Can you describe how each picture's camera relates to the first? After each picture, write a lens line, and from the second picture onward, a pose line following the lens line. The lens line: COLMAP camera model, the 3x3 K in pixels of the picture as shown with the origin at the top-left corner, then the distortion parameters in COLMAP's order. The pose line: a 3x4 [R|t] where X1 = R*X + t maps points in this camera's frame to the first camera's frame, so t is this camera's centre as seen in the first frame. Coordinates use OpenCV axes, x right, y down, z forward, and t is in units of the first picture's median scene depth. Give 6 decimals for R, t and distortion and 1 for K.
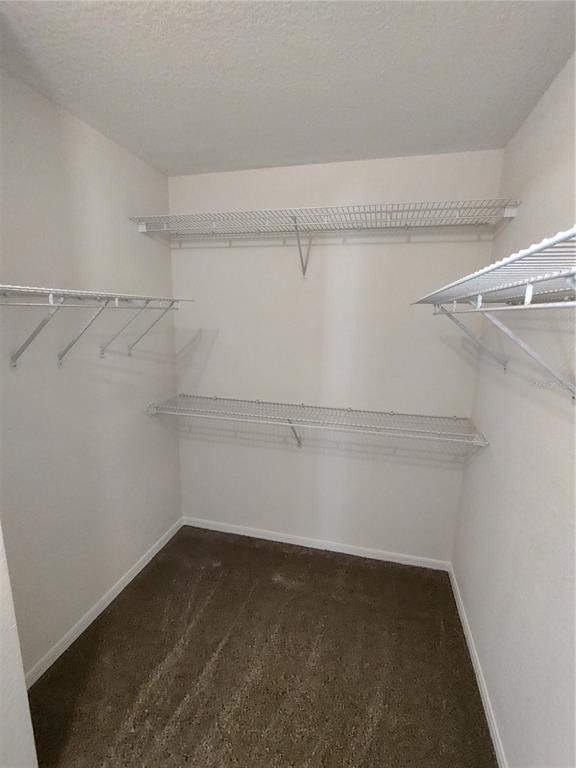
lens RADIAL K [[349.1, 0, 289.4], [0, 349.1, 386.5], [0, 0, 1]] dist [-0.002432, 0.000426]
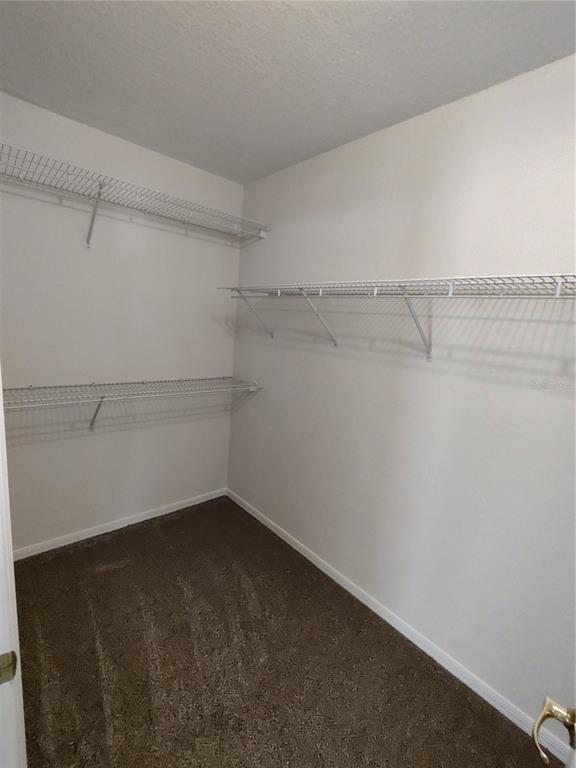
lens RADIAL K [[362.5, 0, 292.9], [0, 362.5, 382.0], [0, 0, 1]] dist [-0.001909, 0.000105]
pose [[0.545575, -0.119113, 0.829554, -0.529954], [0.083676, 0.992644, 0.087499, 0.007993], [-0.833874, 0.021676, 0.551529, 0.020009]]
